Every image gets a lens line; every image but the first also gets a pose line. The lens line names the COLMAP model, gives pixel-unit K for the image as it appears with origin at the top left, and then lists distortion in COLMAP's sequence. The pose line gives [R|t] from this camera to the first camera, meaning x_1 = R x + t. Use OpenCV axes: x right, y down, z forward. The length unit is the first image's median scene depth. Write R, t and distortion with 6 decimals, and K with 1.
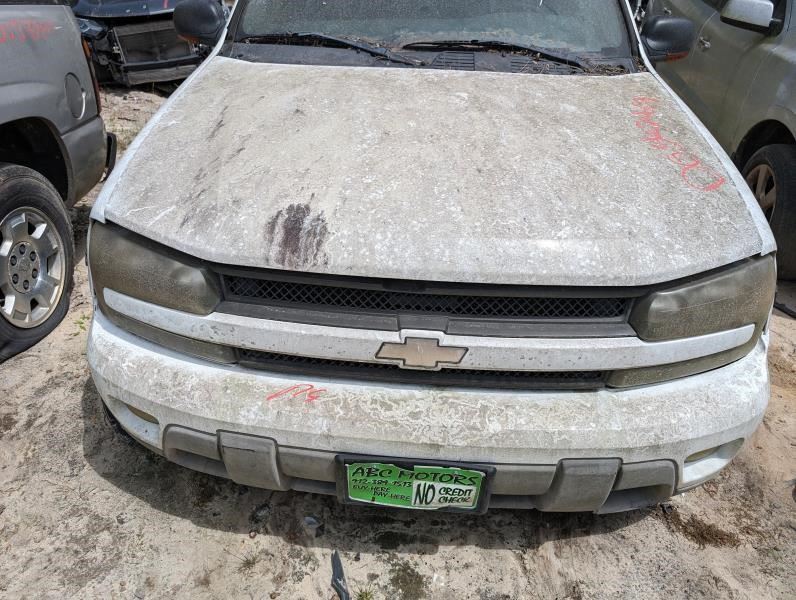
lens RADIAL K [[584.9, 0, 385.3], [0, 584.9, 303.0], [0, 0, 1]] dist [0.030302, -0.035208]
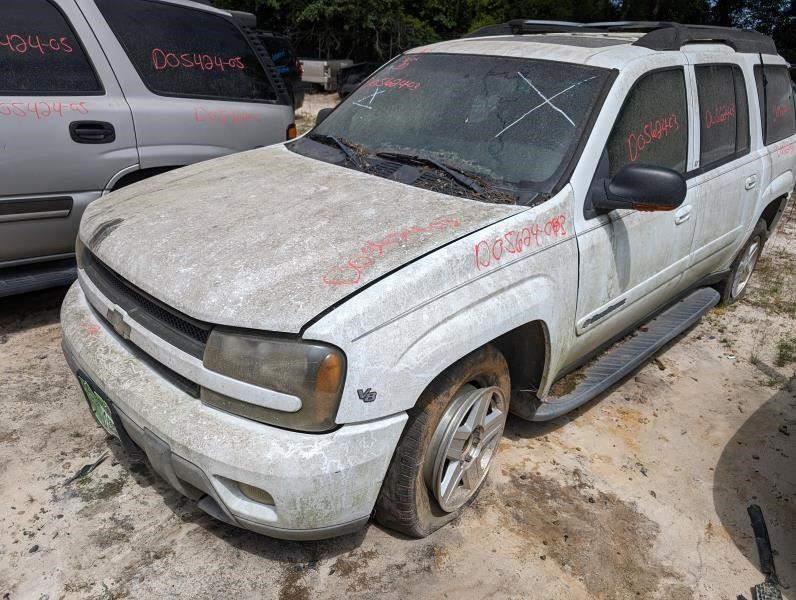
lens RADIAL K [[584.9, 0, 385.3], [0, 584.9, 303.0], [0, 0, 1]] dist [0.030302, -0.035208]
pose [[0.745856, 0.283328, -0.602846, 1.302361], [-0.372839, 0.927550, -0.025352, -0.160291], [0.551987, 0.243674, 0.797455, 0.121532]]
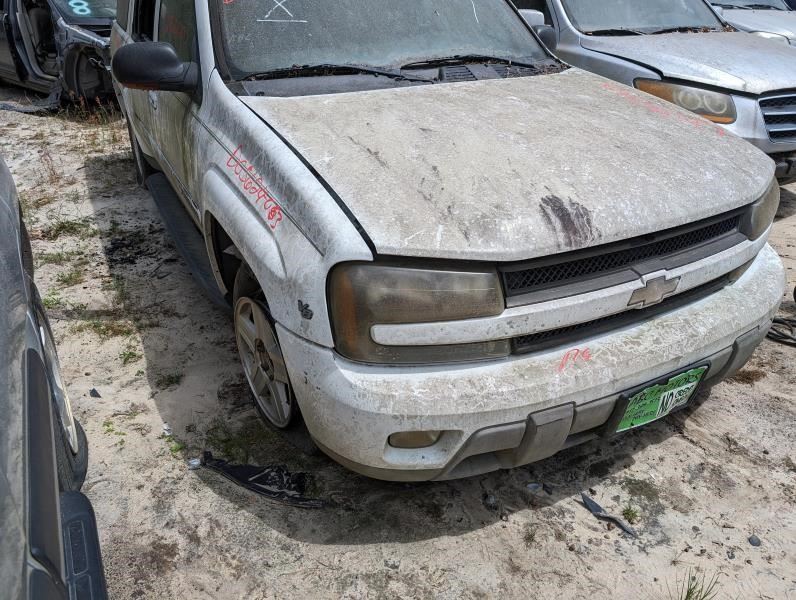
lens RADIAL K [[584.9, 0, 385.3], [0, 584.9, 303.0], [0, 0, 1]] dist [0.030302, -0.035208]
pose [[0.848829, -0.278127, 0.449594, -0.869787], [0.295061, 0.954886, 0.033636, -0.088344], [-0.438666, 0.104106, 0.892599, 0.113659]]
